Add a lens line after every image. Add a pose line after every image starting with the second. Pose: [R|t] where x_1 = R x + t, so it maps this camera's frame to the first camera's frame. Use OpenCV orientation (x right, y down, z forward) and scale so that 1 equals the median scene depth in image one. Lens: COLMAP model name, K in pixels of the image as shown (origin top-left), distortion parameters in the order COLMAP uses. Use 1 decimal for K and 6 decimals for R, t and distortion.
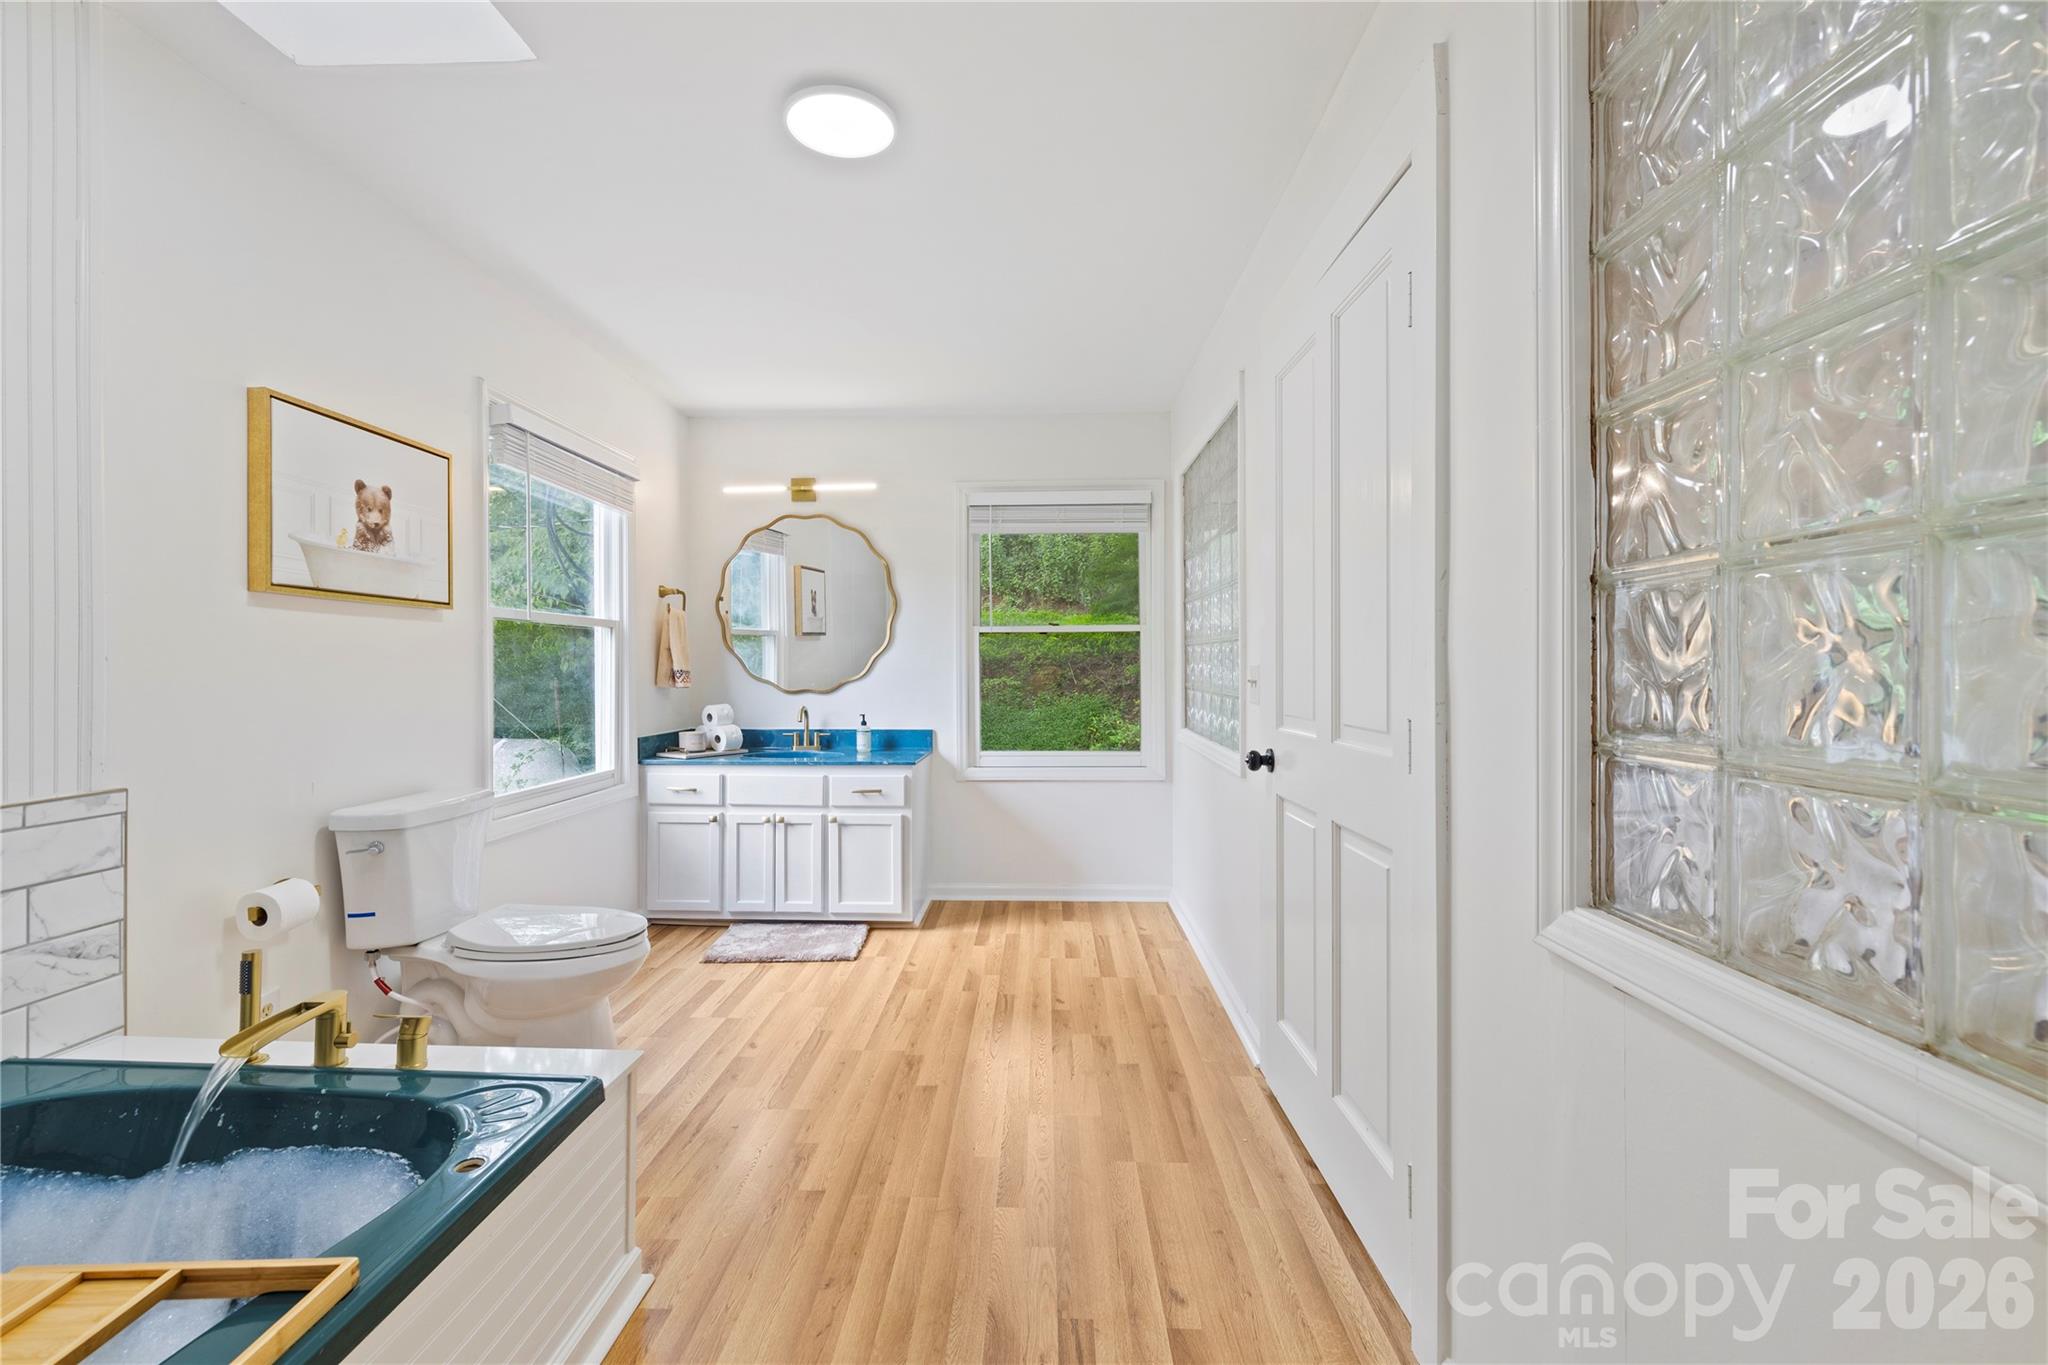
lens RADIAL K [[877.6, 0, 1019.4], [0, 877.6, 690.2], [0, 0, 1]] dist [-0.000069, 0.000010]
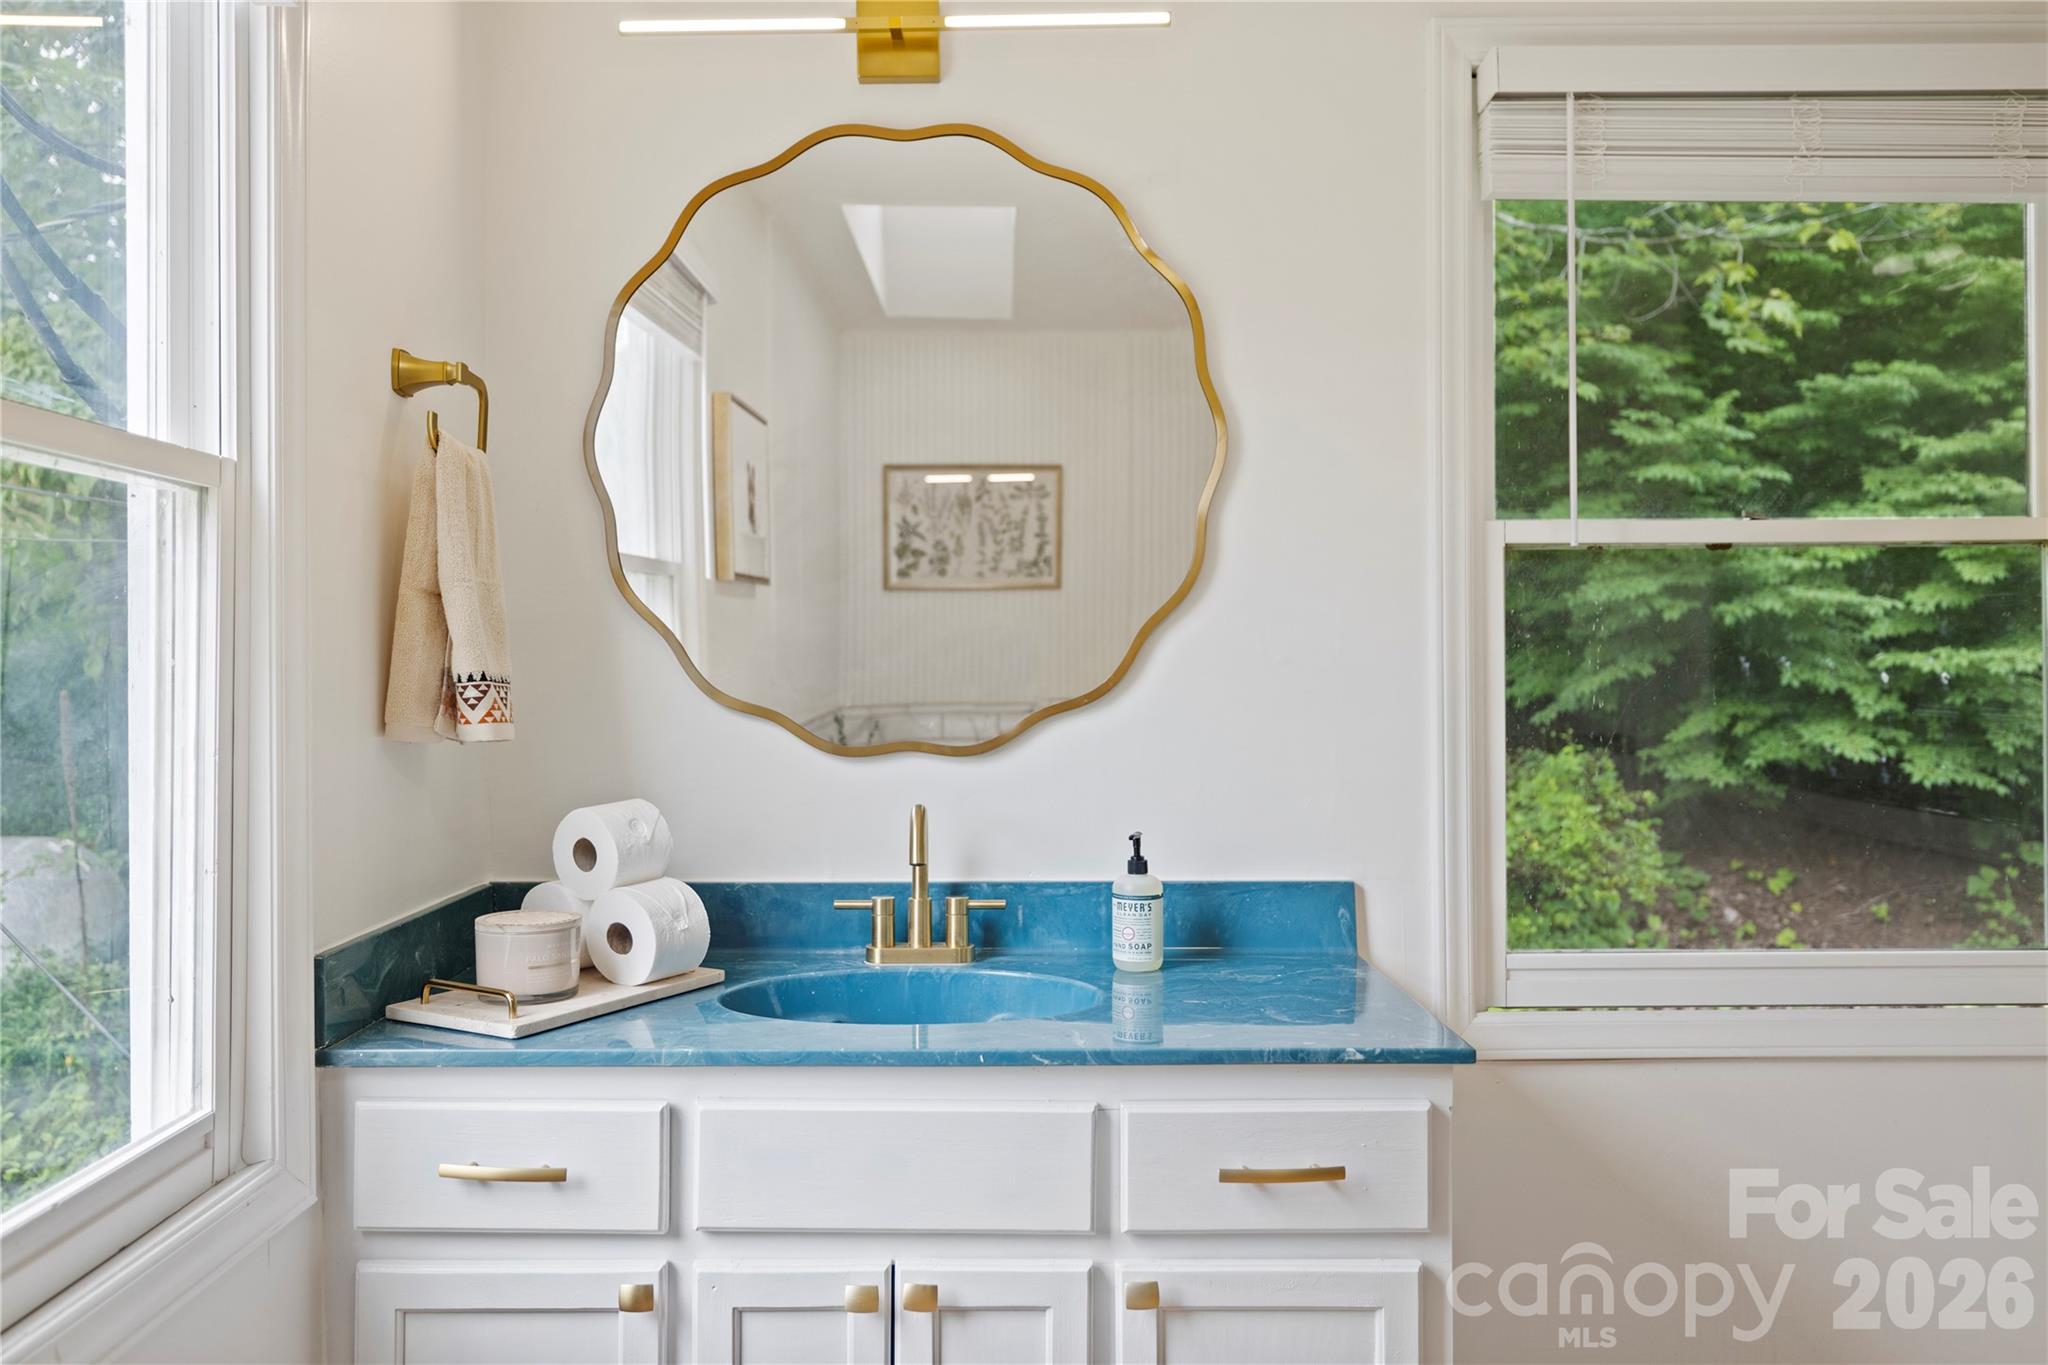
lens RADIAL K [[1553.5, 0, 1022.2], [0, 1553.5, 688.3], [0, 0, 1]] dist [0.001533, 0.005192]
pose [[0.998933, -0.001283, 0.046158, -0.247120], [0.001846, 0.999925, -0.012144, -0.012845], [-0.046139, 0.012217, 0.998860, 0.535236]]
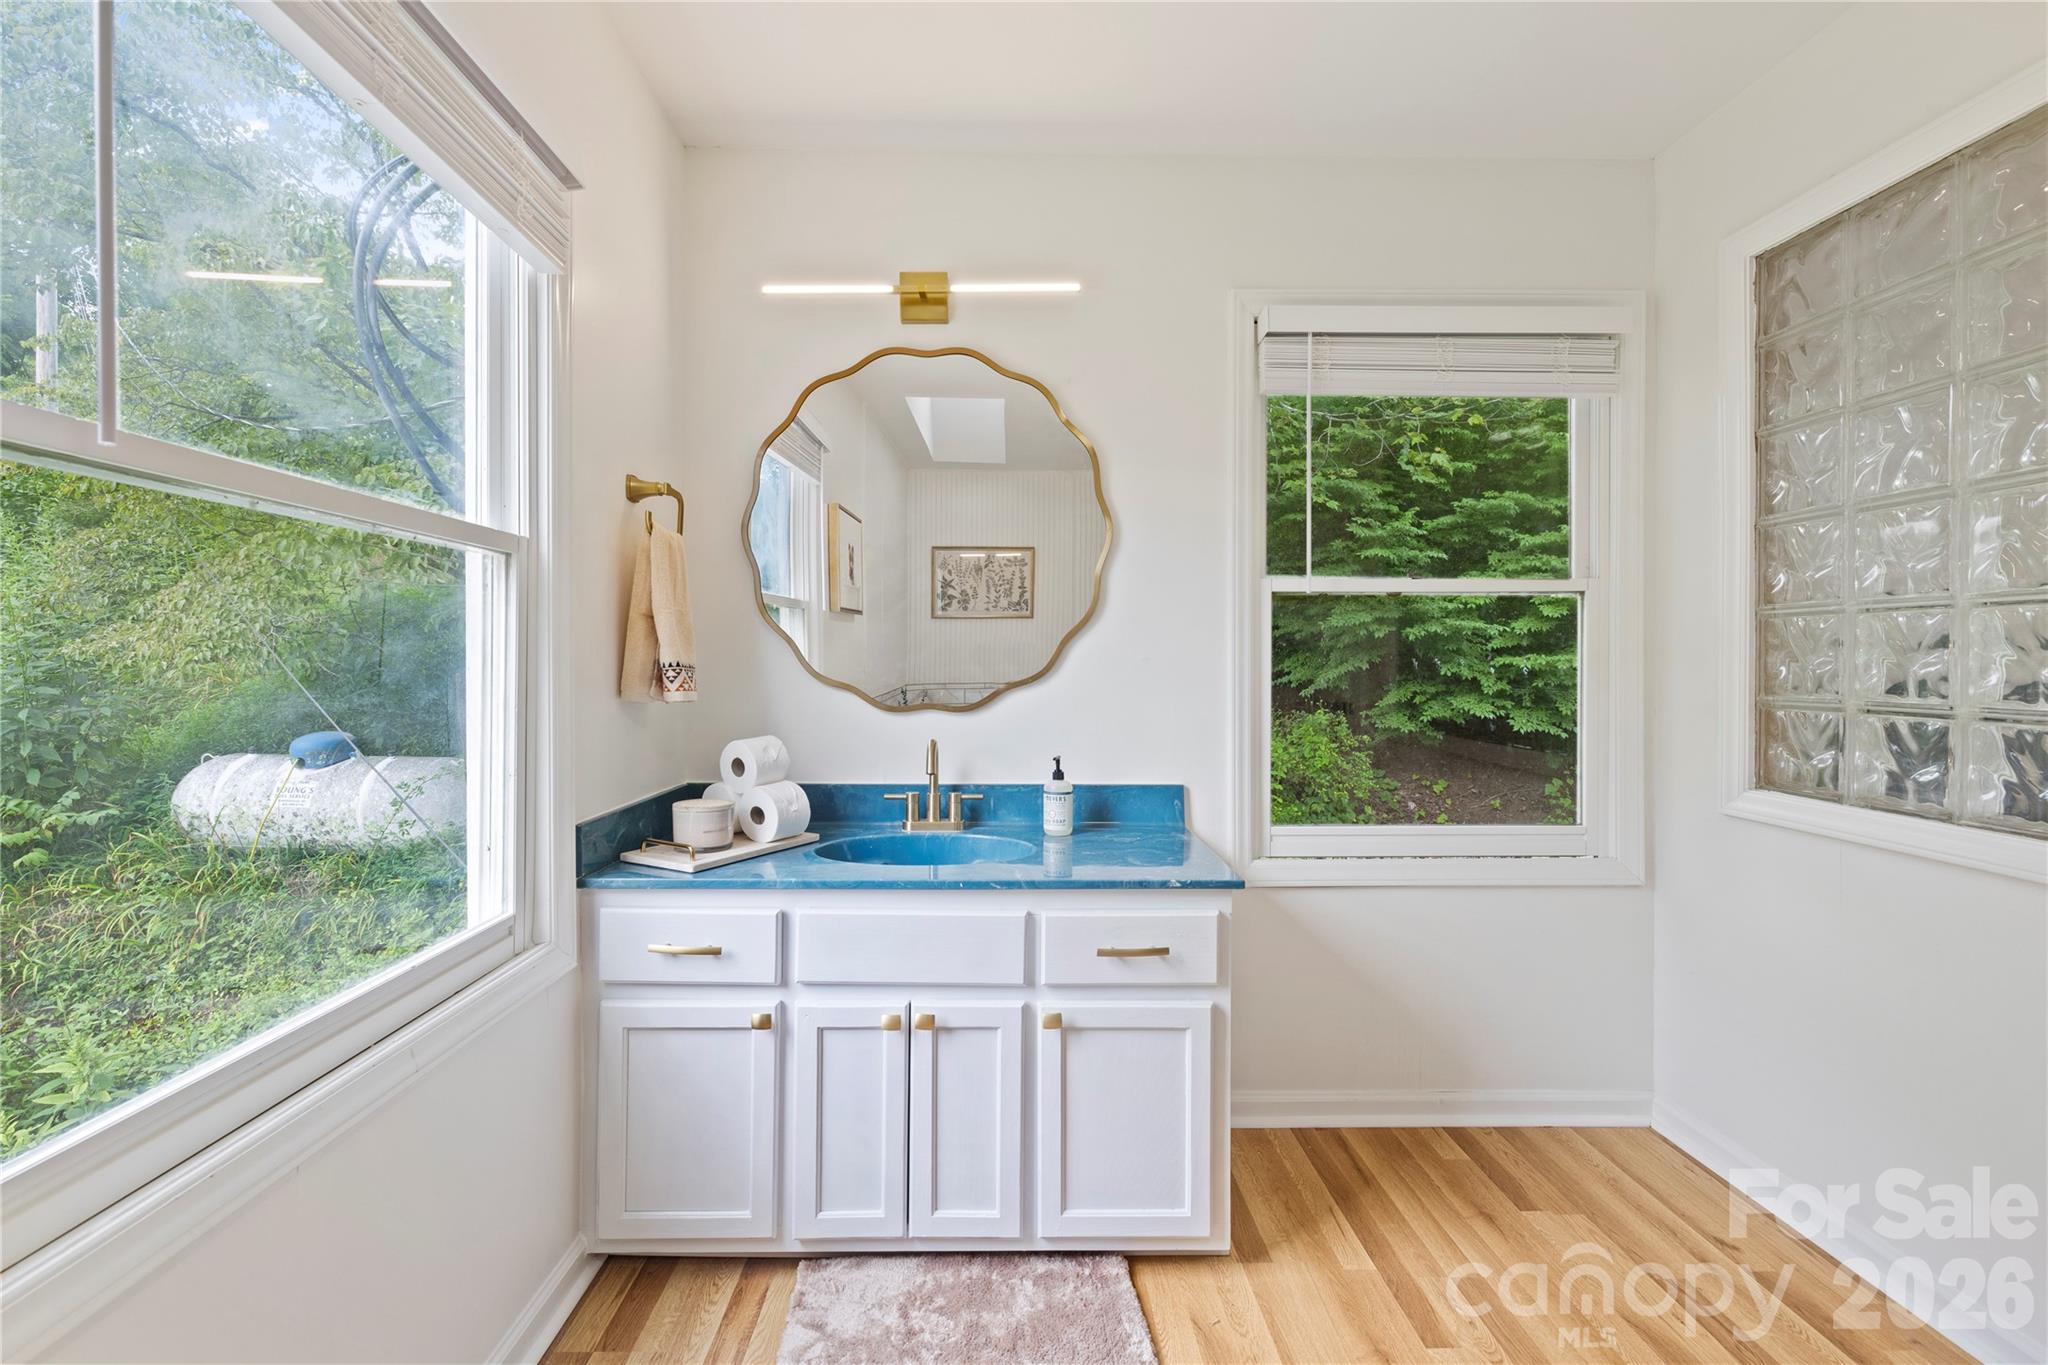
lens RADIAL K [[885.9, 0, 1024.0], [0, 885.9, 682.5], [0, 0, 1]] dist [0.000554, -0.000049]
pose [[0.998552, 0.003308, 0.053687, -0.232649], [-0.003088, 0.999987, -0.004170, -0.011496], [-0.053700, 0.003998, 0.998549, 0.538500]]
